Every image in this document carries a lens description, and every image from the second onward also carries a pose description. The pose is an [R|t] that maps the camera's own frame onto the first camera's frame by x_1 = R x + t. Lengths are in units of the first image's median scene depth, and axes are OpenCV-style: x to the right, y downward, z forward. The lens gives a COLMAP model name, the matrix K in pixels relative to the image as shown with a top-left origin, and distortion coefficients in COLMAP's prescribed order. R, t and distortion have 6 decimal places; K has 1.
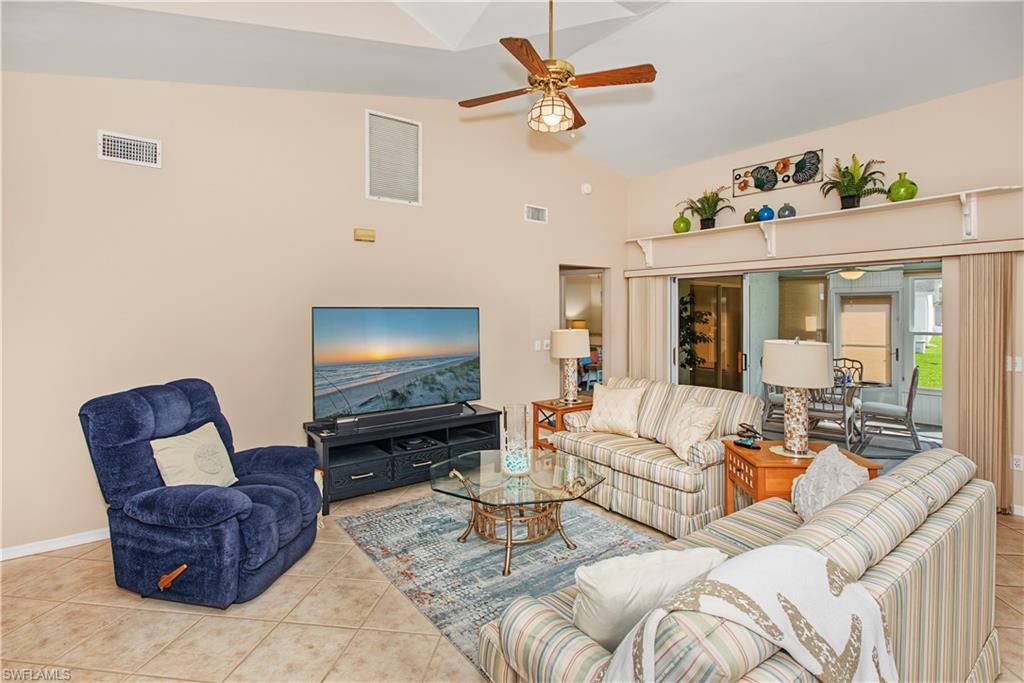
lens RADIAL K [[500.3, 0, 522.2], [0, 500.3, 315.2], [0, 0, 1]] dist [-0.003049, 0.004539]
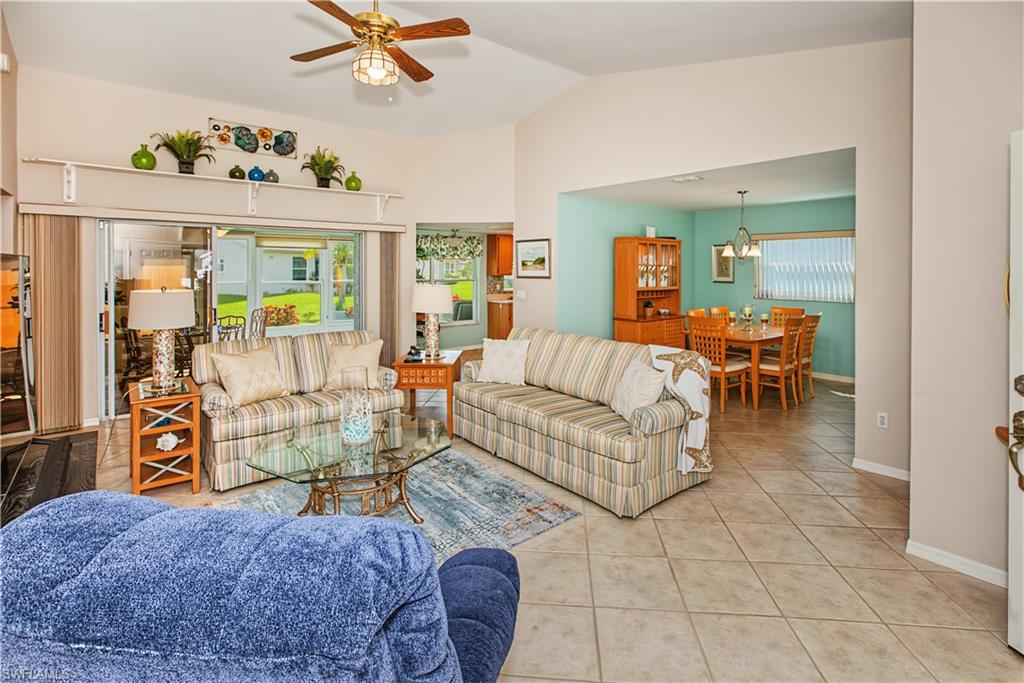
lens RADIAL K [[500.3, 0, 511.2], [0, 500.3, 271.1], [0, 0, 1]] dist [-0.003049, 0.004539]
pose [[-0.027749, -0.010485, 0.999560, -0.615668], [0.006302, 0.999923, 0.010663, -0.002822], [-0.999595, 0.006595, -0.027680, 0.489993]]
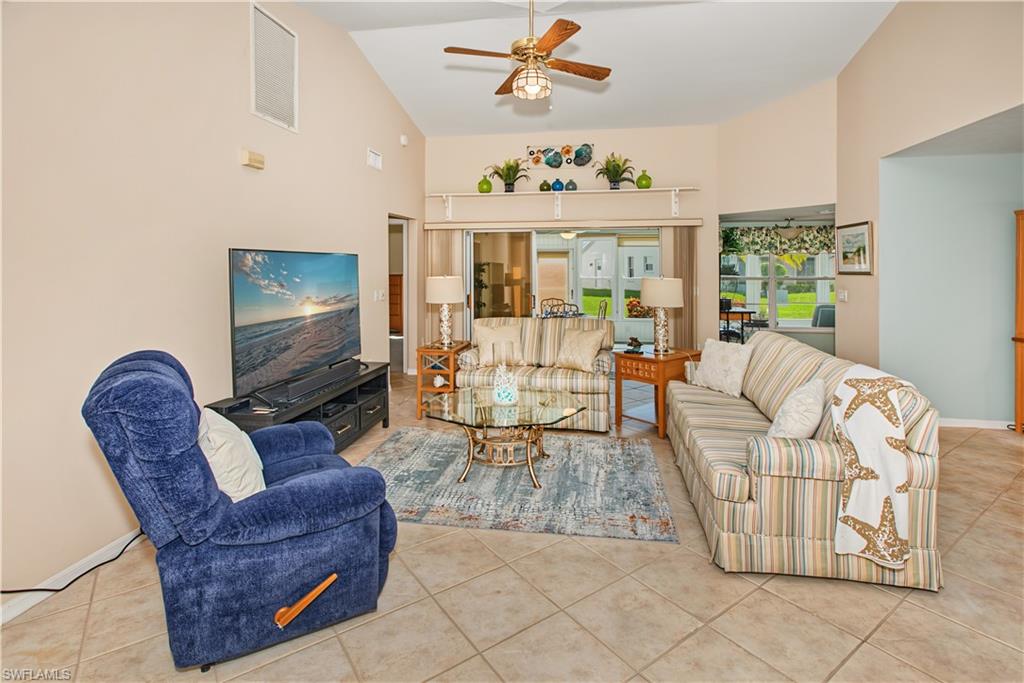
lens RADIAL K [[500.3, 0, 521.0], [0, 500.3, 272.4], [0, 0, 1]] dist [-0.003049, 0.004539]
pose [[0.729473, -0.009662, 0.683942, -0.482908], [0.008371, 0.999951, 0.005197, 0.015351], [-0.683959, 0.001934, 0.729518, 0.117331]]
